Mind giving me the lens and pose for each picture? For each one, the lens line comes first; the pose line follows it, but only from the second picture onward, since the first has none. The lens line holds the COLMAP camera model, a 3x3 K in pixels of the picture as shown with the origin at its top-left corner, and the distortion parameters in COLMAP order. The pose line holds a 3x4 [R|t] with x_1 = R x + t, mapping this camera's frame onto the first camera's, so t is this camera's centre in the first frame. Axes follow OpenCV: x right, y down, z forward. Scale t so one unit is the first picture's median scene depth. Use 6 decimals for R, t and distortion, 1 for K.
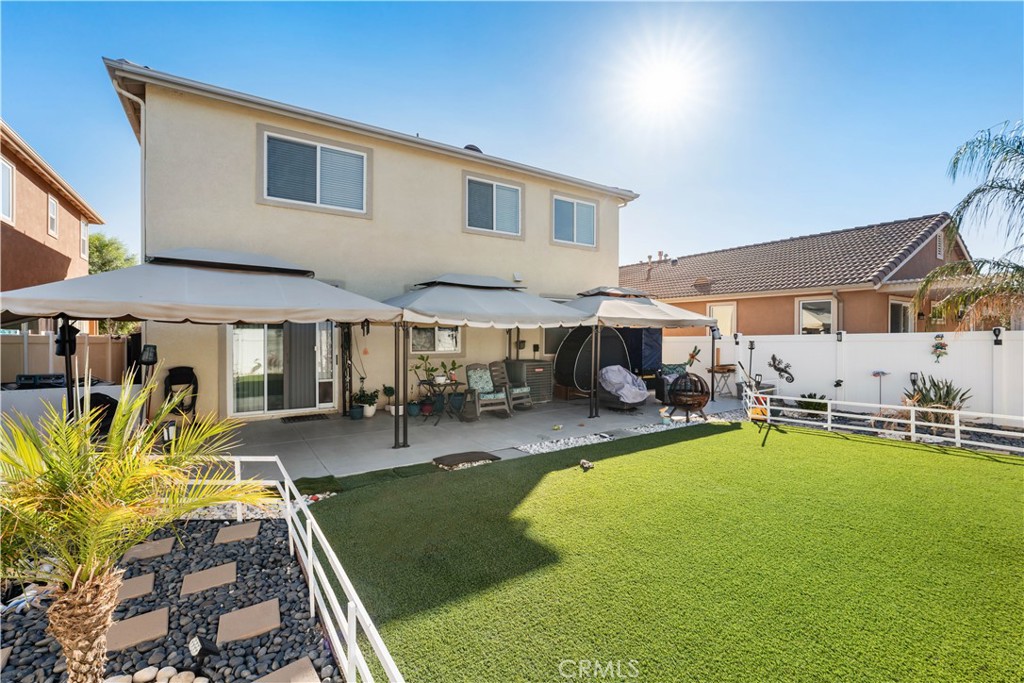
lens RADIAL K [[451.6, 0, 505.8], [0, 451.6, 340.1], [0, 0, 1]] dist [-0.002847, 0.000759]
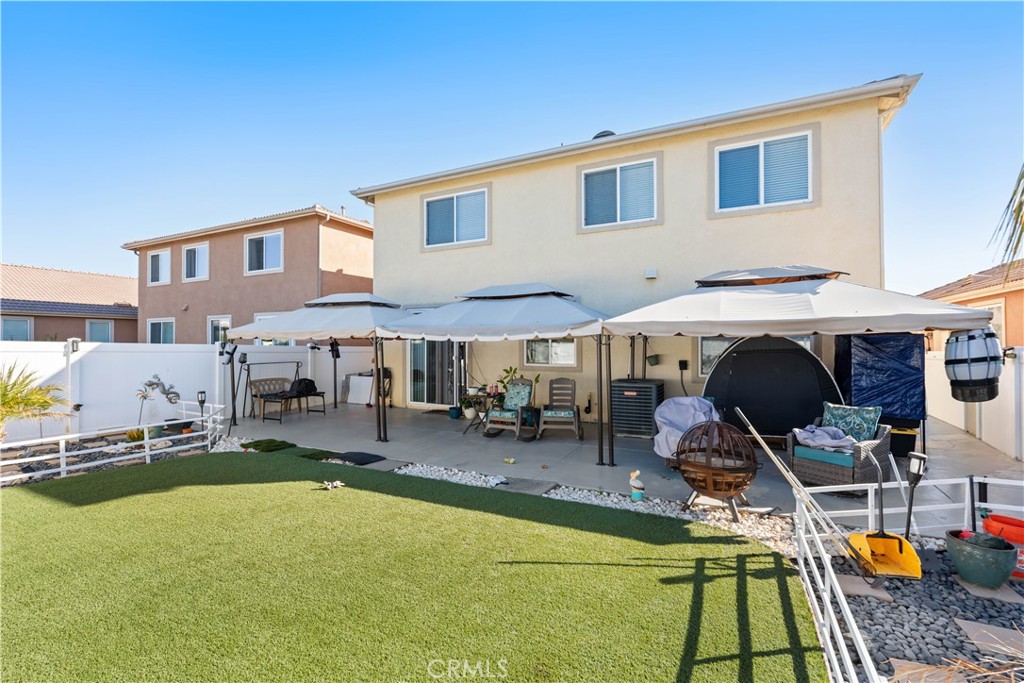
lens RADIAL K [[451.6, 0, 511.8], [0, 451.6, 334.7], [0, 0, 1]] dist [-0.002847, 0.000759]
pose [[0.499384, -0.017257, -0.866209, 0.626097], [-0.009521, 0.999632, -0.025404, -0.012096], [0.866329, 0.020934, 0.499035, 0.437490]]
